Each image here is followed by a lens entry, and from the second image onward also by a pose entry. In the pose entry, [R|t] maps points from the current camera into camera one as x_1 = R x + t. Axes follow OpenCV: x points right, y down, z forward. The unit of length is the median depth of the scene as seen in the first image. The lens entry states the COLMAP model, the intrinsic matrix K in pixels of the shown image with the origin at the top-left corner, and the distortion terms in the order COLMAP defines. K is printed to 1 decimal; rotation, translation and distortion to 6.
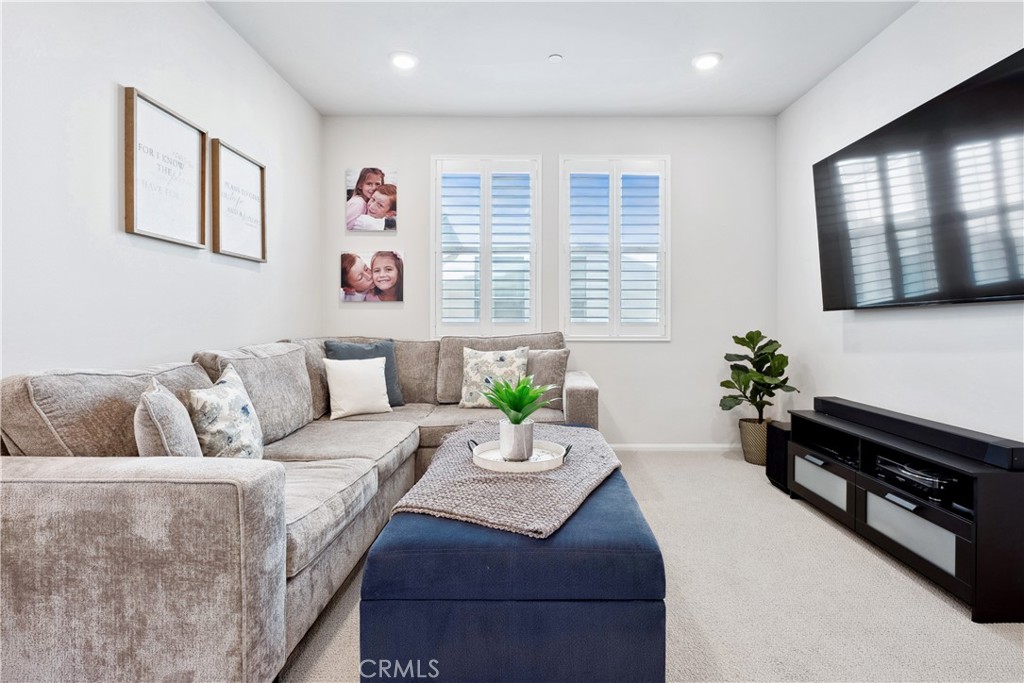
lens RADIAL K [[467.7, 0, 513.4], [0, 467.7, 335.0], [0, 0, 1]] dist [-0.016401, 0.002311]
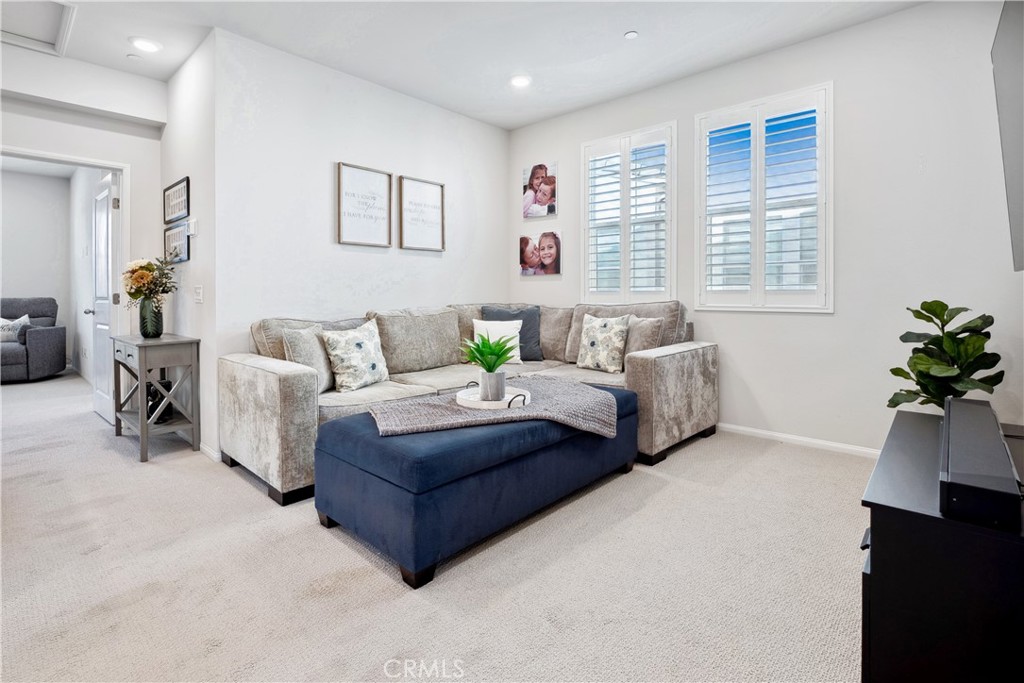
lens RADIAL K [[467.7, 0, 517.9], [0, 467.7, 304.0], [0, 0, 1]] dist [-0.016401, 0.002311]
pose [[0.754491, 0.010143, -0.656232, 0.472660], [-0.009500, 0.999945, 0.004533, -0.000666], [0.656241, 0.002814, 0.754546, 0.048985]]
